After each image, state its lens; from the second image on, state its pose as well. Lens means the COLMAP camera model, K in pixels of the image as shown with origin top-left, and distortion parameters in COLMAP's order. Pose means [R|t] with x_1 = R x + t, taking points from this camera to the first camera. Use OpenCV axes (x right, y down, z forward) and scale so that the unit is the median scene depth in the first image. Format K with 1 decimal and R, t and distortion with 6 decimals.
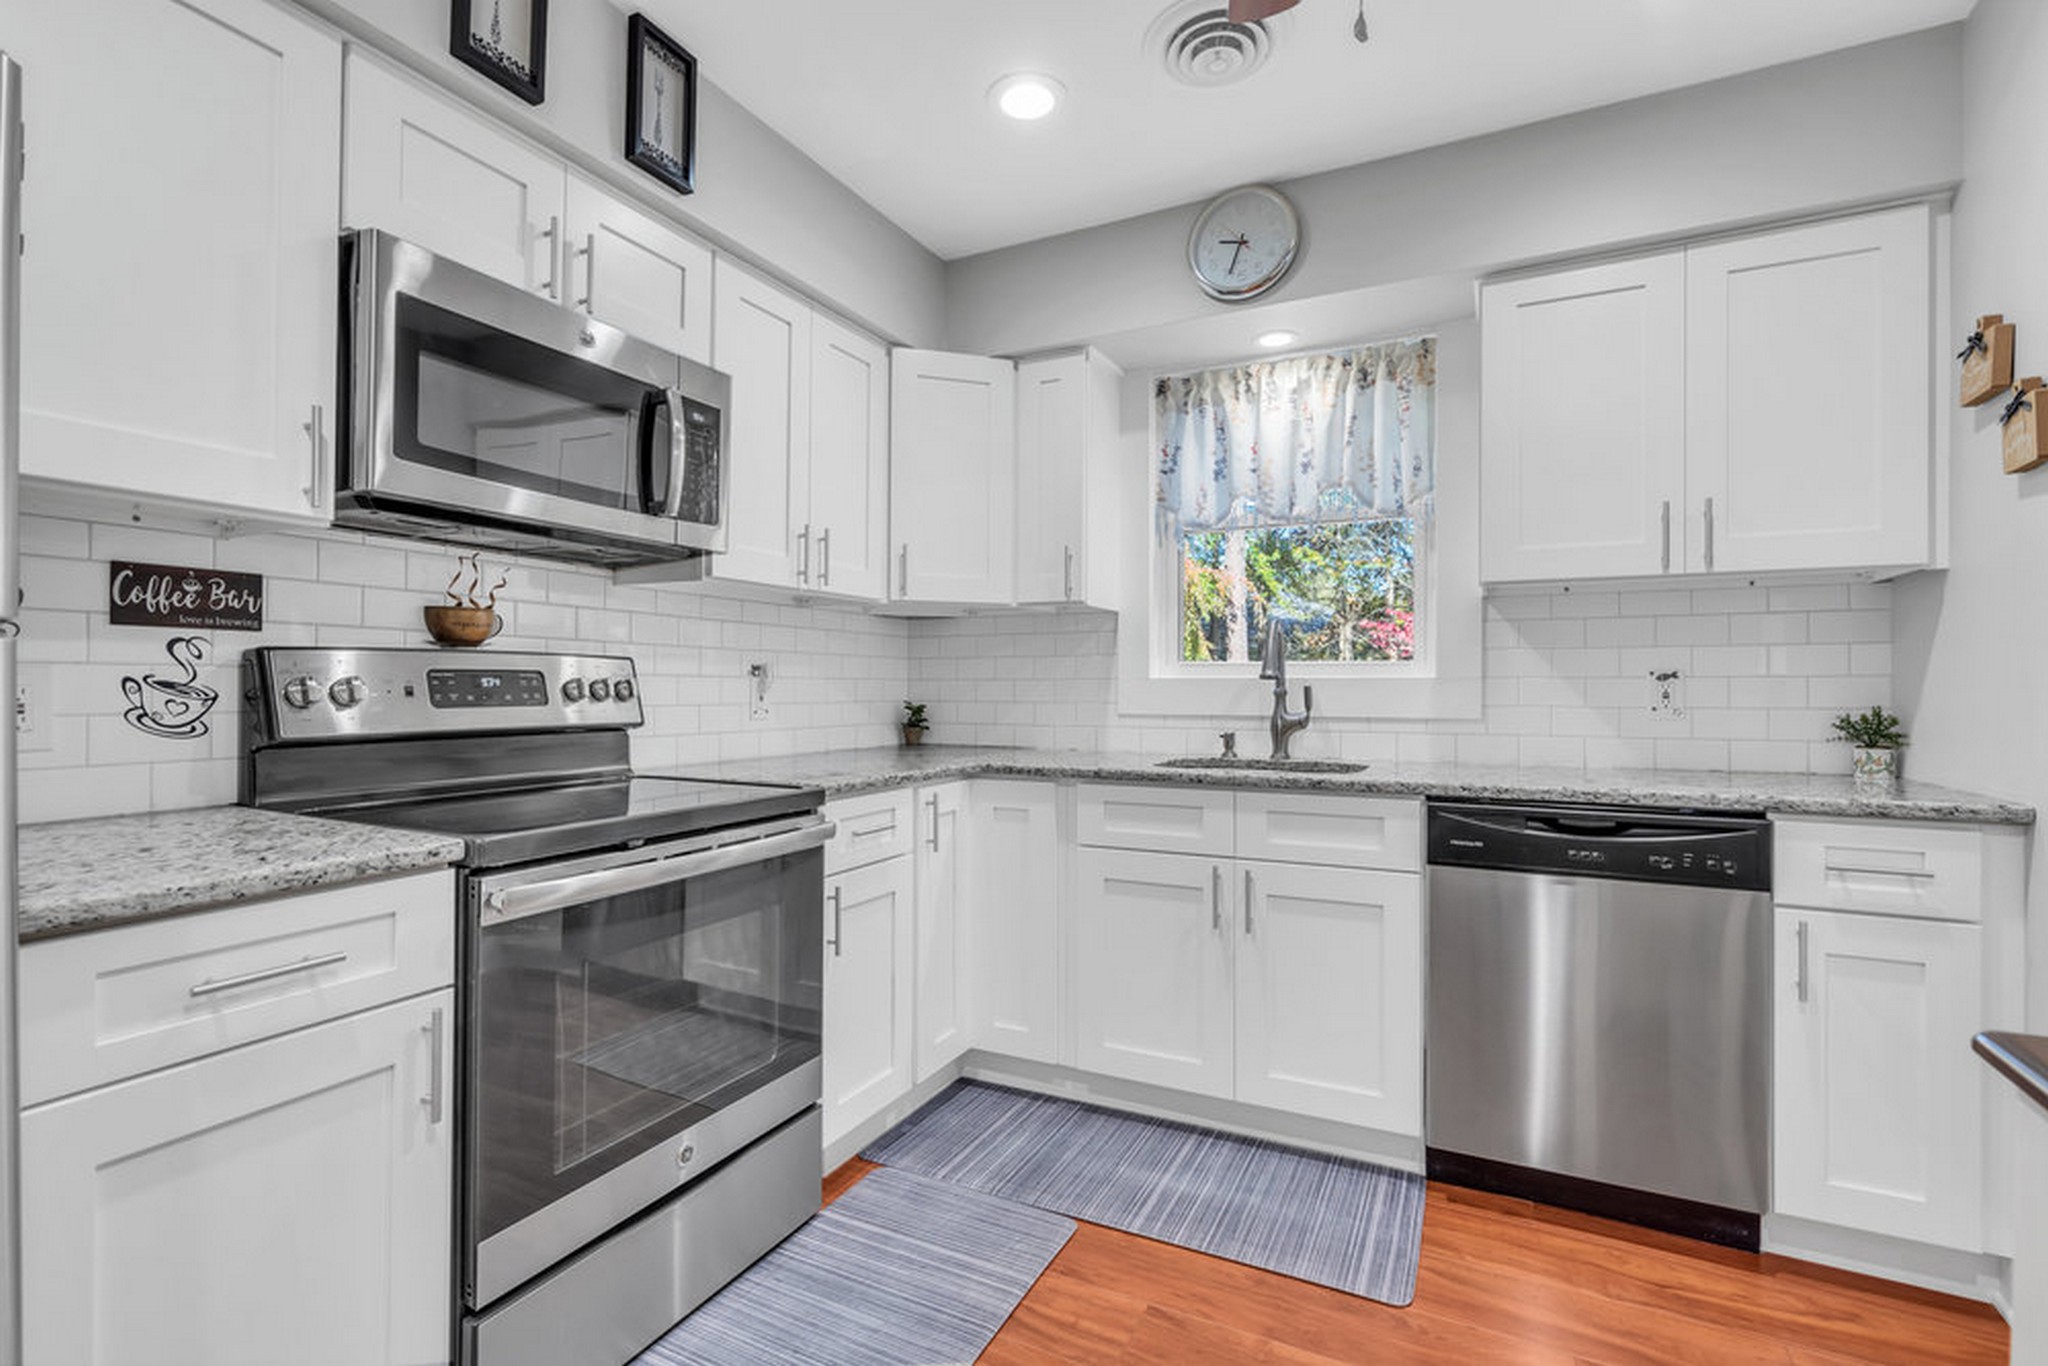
lens RADIAL K [[934.2, 0, 1023.0], [0, 934.2, 680.8], [0, 0, 1]] dist [0.000193, 0.000345]
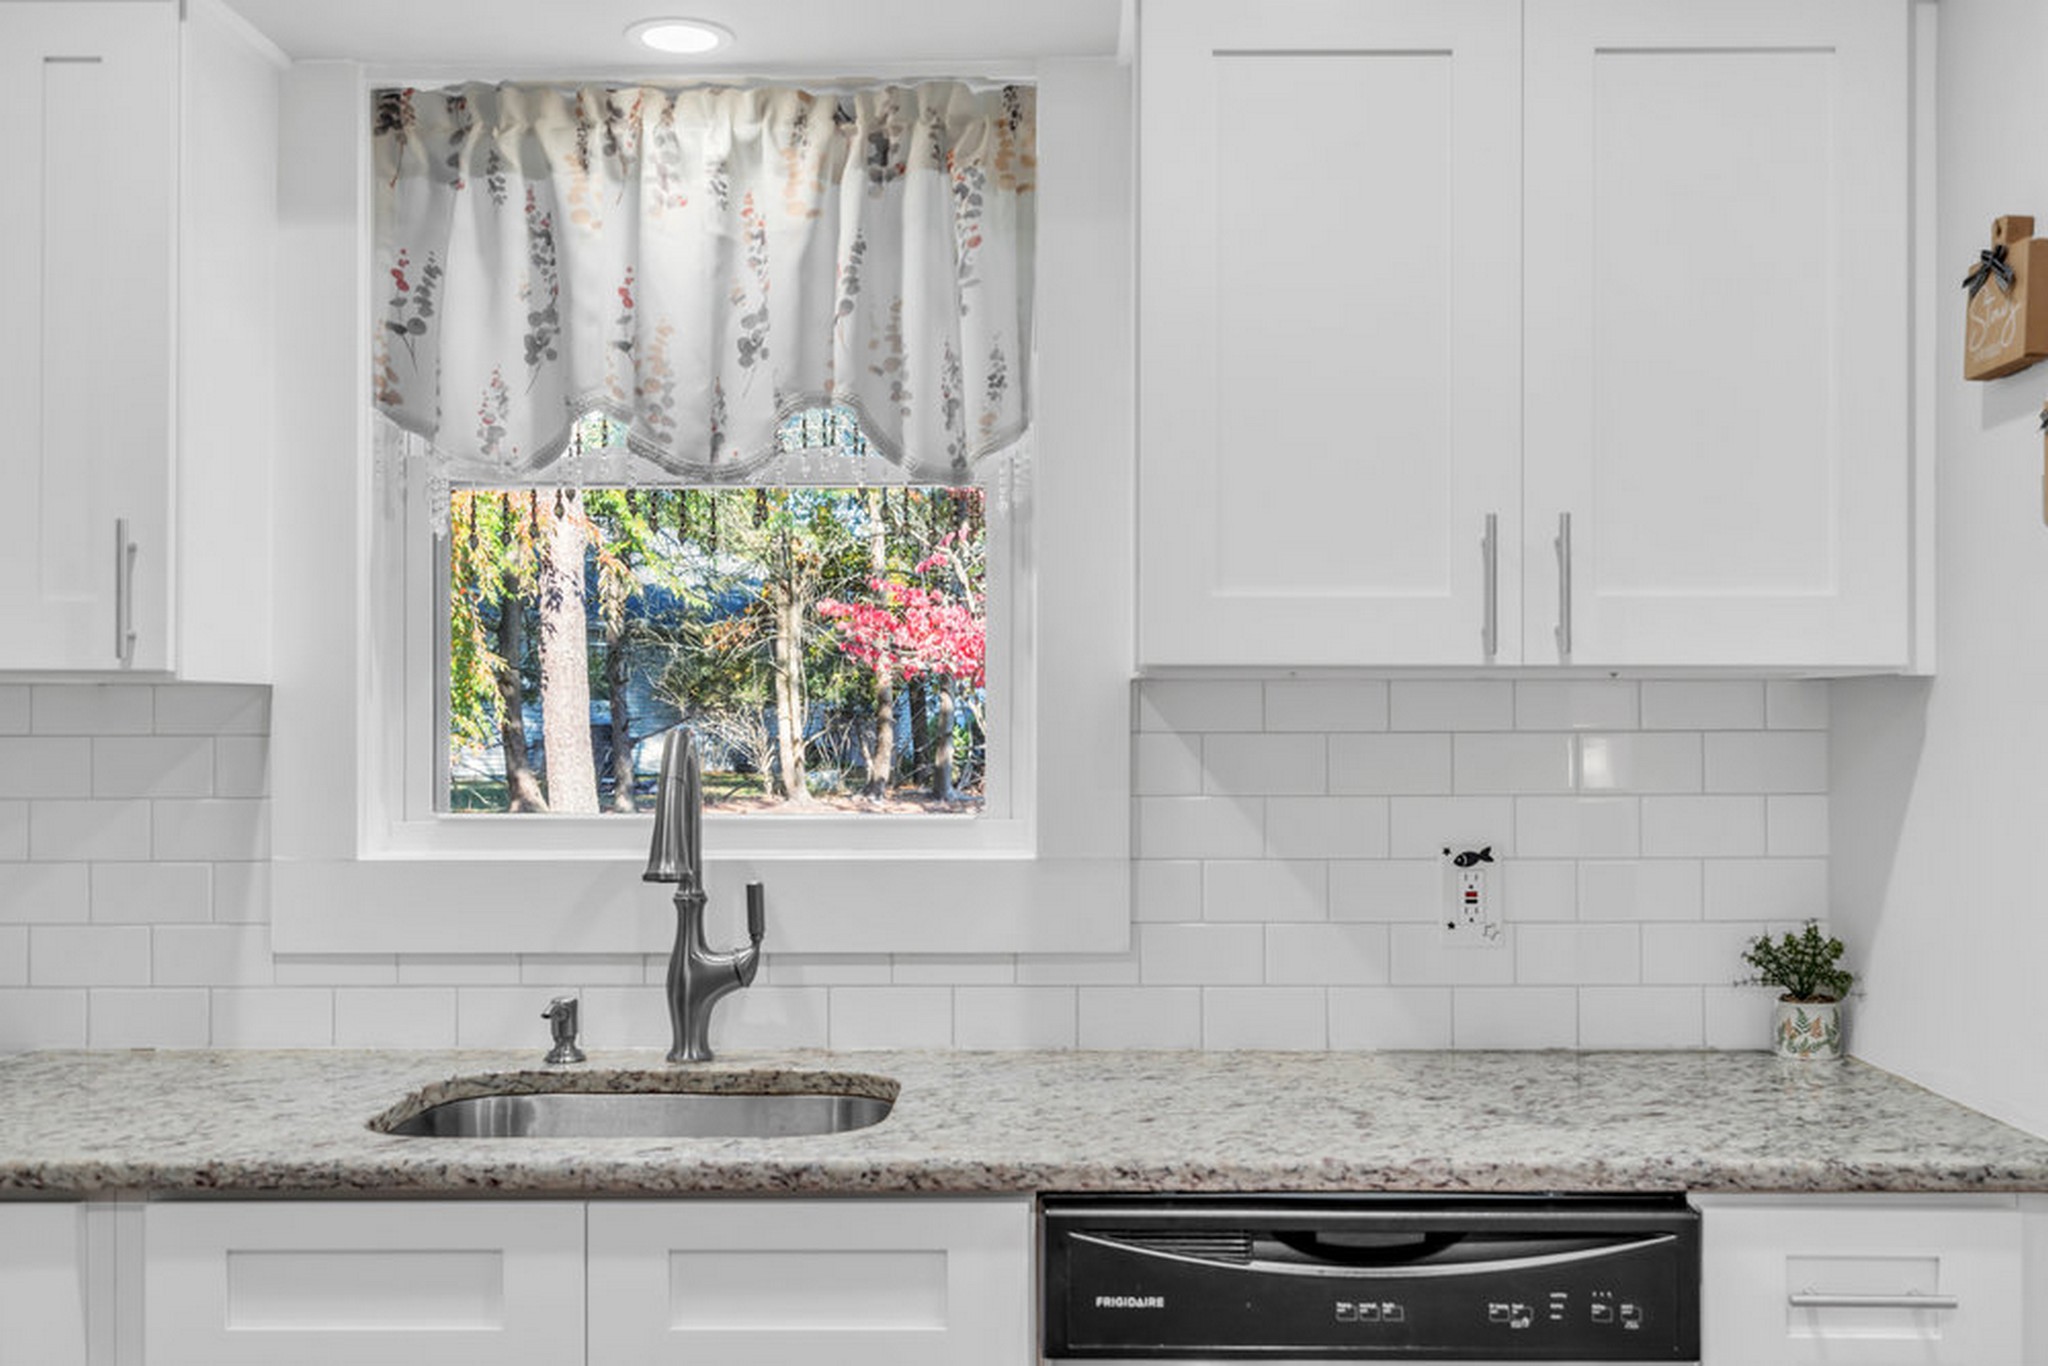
lens RADIAL K [[2027.3, 0, 1022.0], [0, 2027.3, 691.8], [0, 0, 1]] dist [0.003964, 0.011723]
pose [[0.899857, 0.001969, 0.436181, 0.018748], [-0.000247, 0.999992, -0.004006, -0.076879], [-0.436186, 0.003497, 0.899850, 0.139760]]
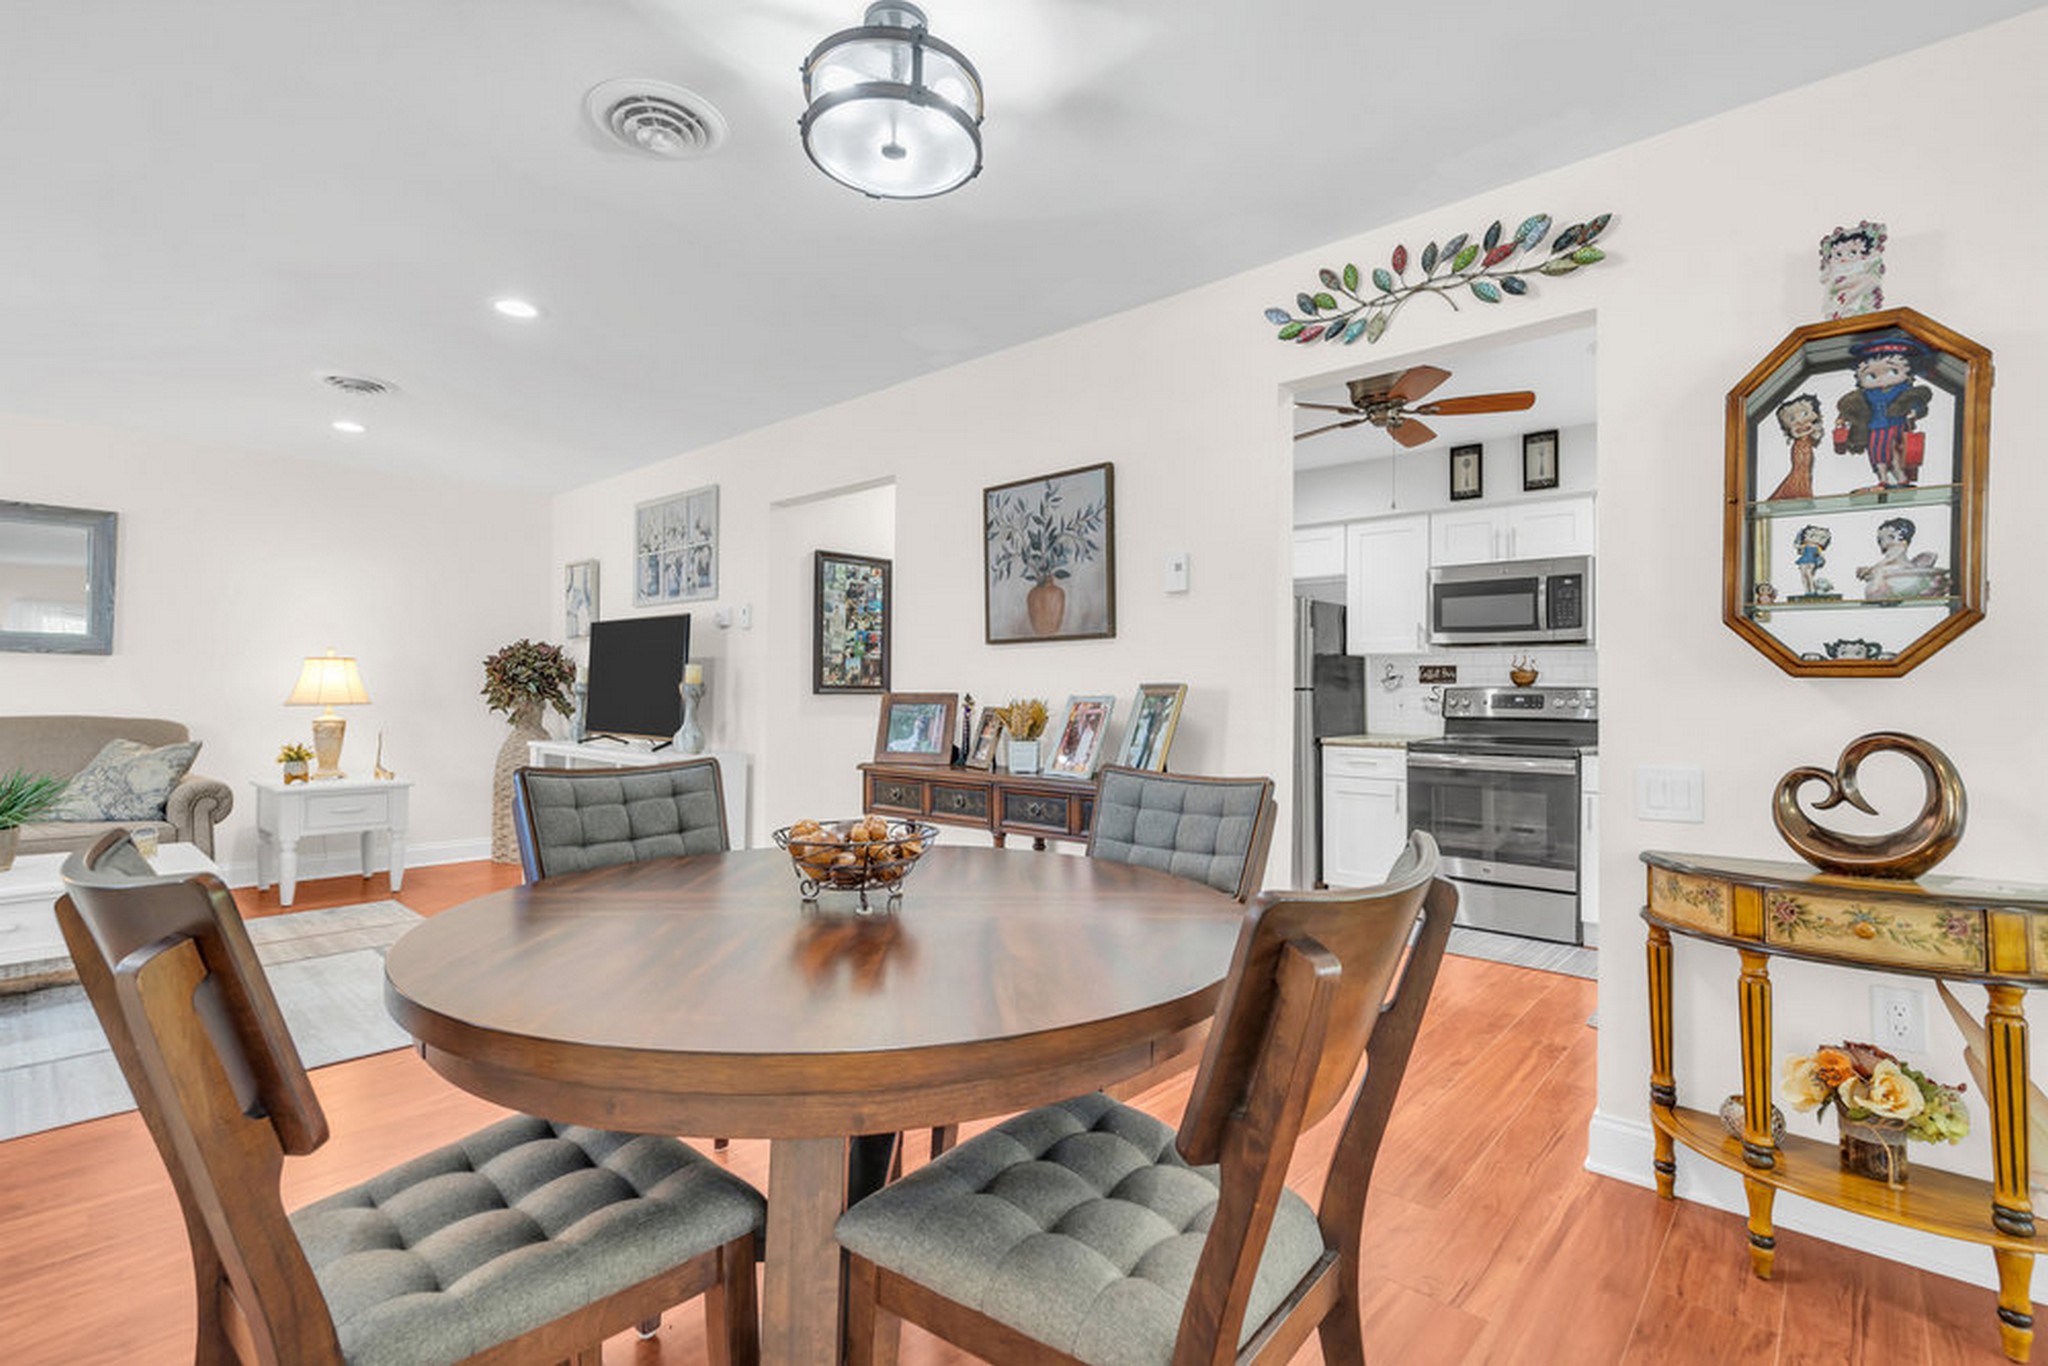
lens RADIAL K [[934.2, 0, 1023.0], [0, 934.2, 680.8], [0, 0, 1]] dist [0.000193, 0.000345]
pose [[-0.251504, -0.016559, -0.967715, 1.687813], [-0.003404, 0.999863, -0.016225, -0.002657], [0.967850, -0.000786, -0.251526, 0.232006]]
